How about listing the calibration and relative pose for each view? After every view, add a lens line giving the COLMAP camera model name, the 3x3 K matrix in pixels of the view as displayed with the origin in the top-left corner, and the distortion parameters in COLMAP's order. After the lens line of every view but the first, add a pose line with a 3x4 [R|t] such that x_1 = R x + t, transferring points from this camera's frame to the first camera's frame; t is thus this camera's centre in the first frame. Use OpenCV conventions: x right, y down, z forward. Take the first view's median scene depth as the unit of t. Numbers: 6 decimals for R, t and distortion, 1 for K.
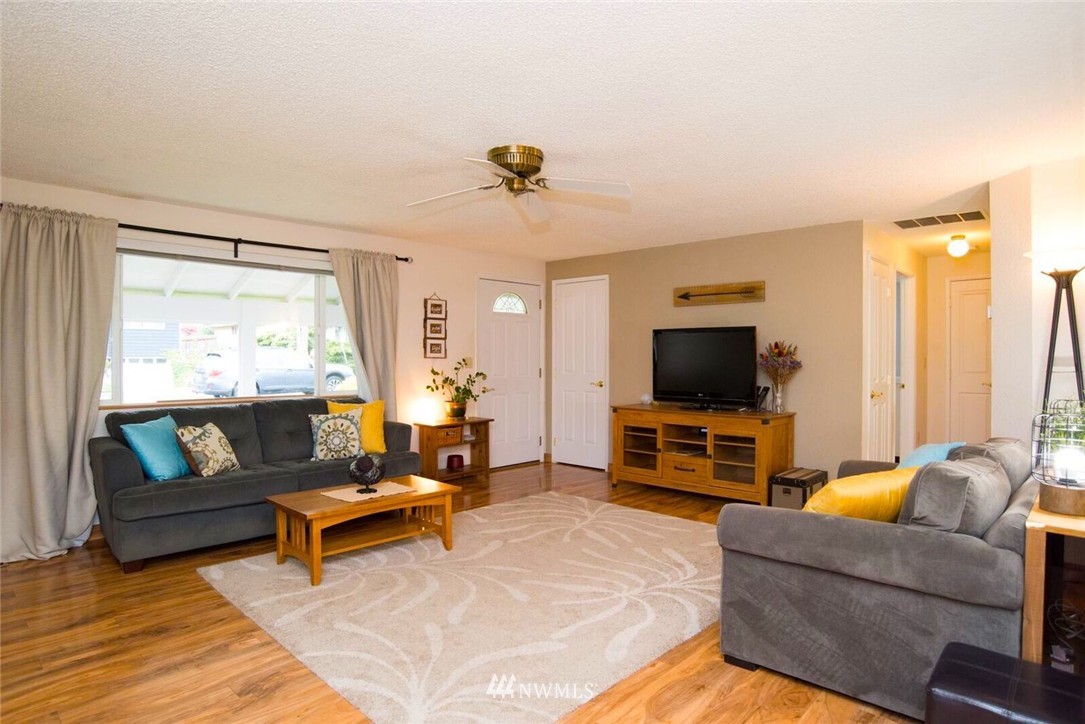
lens RADIAL K [[602.7, 0, 542.5], [0, 602.7, 362.0], [0, 0, 1]] dist [-0.112921, 0.063731]
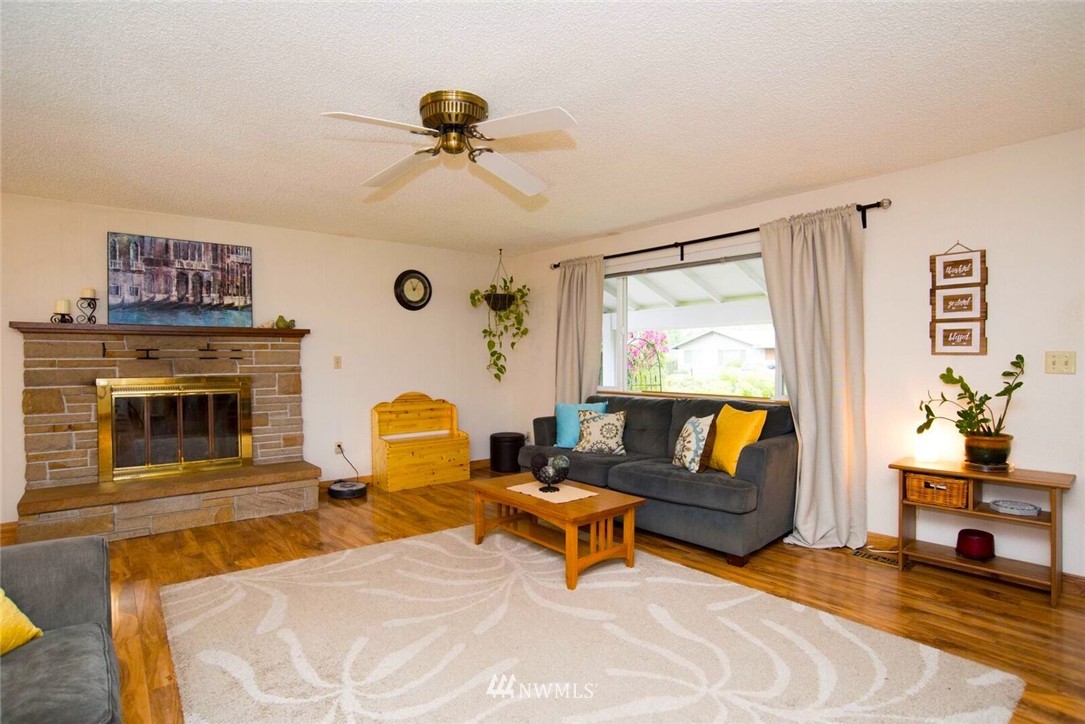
lens RADIAL K [[549.7, 0, 536.6], [0, 549.7, 367.3], [0, 0, 1]] dist [-0.101425, 0.046234]
pose [[-0.116548, 0.015403, -0.993066, 0.532291], [-0.003285, 0.999868, 0.015894, -0.001030], [0.993180, 0.005115, -0.116482, 0.943611]]
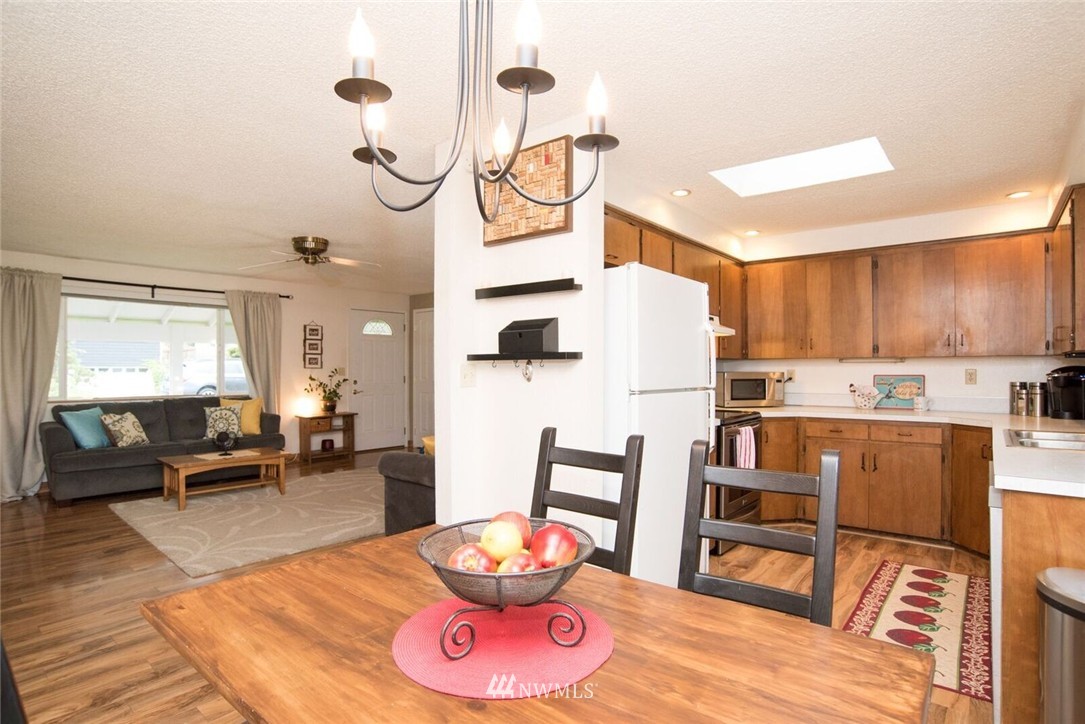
lens RADIAL K [[549.7, 0, 536.6], [0, 549.7, 367.3], [0, 0, 1]] dist [-0.101425, 0.046234]
pose [[0.998537, 0.000627, 0.054076, 0.377512], [-0.000196, 0.999968, -0.007970, 0.001410], [-0.054079, 0.007948, 0.998505, -0.368084]]
